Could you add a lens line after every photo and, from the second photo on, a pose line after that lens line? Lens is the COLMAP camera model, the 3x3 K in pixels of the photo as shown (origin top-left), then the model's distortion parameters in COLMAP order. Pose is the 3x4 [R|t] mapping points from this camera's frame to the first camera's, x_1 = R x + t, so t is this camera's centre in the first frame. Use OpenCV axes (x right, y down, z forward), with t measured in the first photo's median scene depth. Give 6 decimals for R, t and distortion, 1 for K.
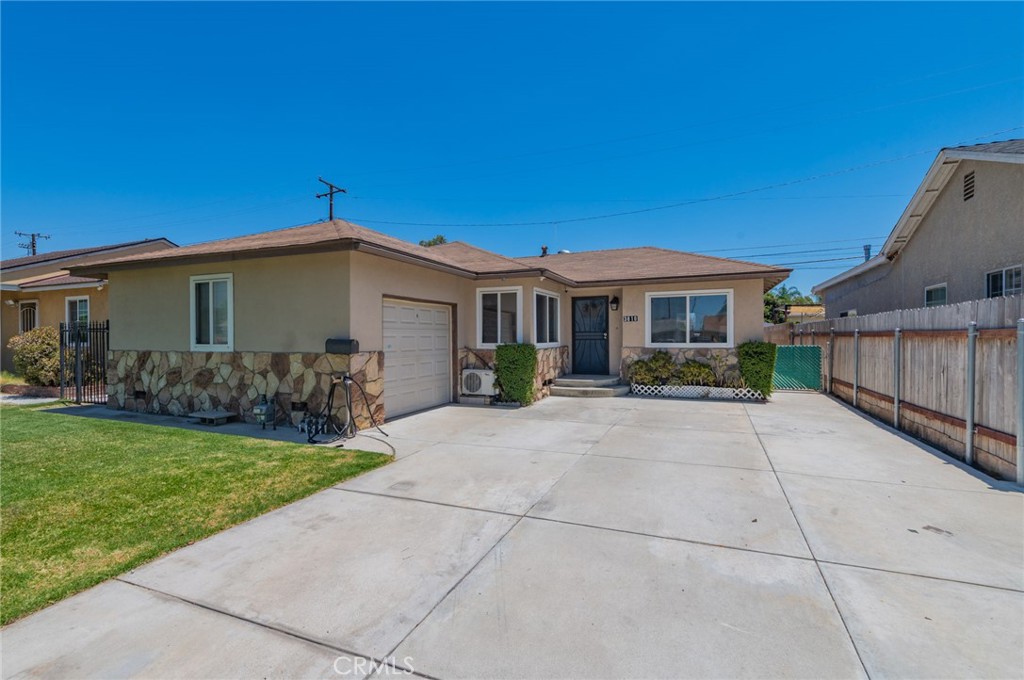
lens RADIAL K [[474.2, 0, 484.9], [0, 474.2, 339.6], [0, 0, 1]] dist [-0.004512, 0.000160]
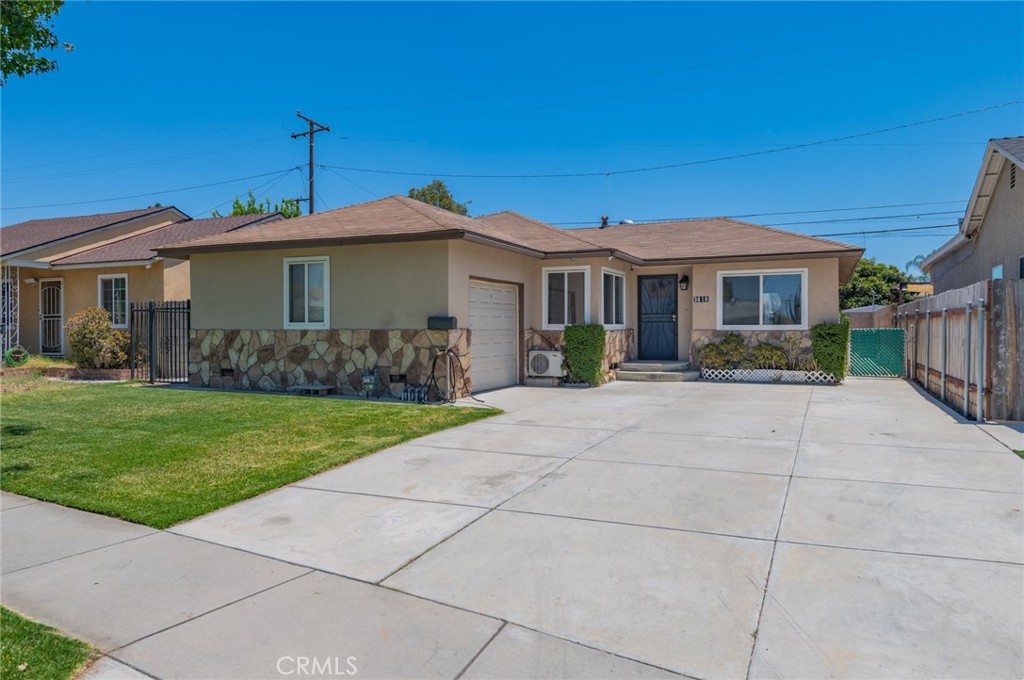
lens RADIAL K [[702.2, 0, 513.6], [0, 702.2, 339.5], [0, 0, 1]] dist [-0.005204, -0.002954]
pose [[0.999655, -0.000377, 0.026257, -0.114295], [0.000052, 0.999923, 0.012380, 0.020969], [-0.026260, -0.012374, 0.999579, -0.435210]]
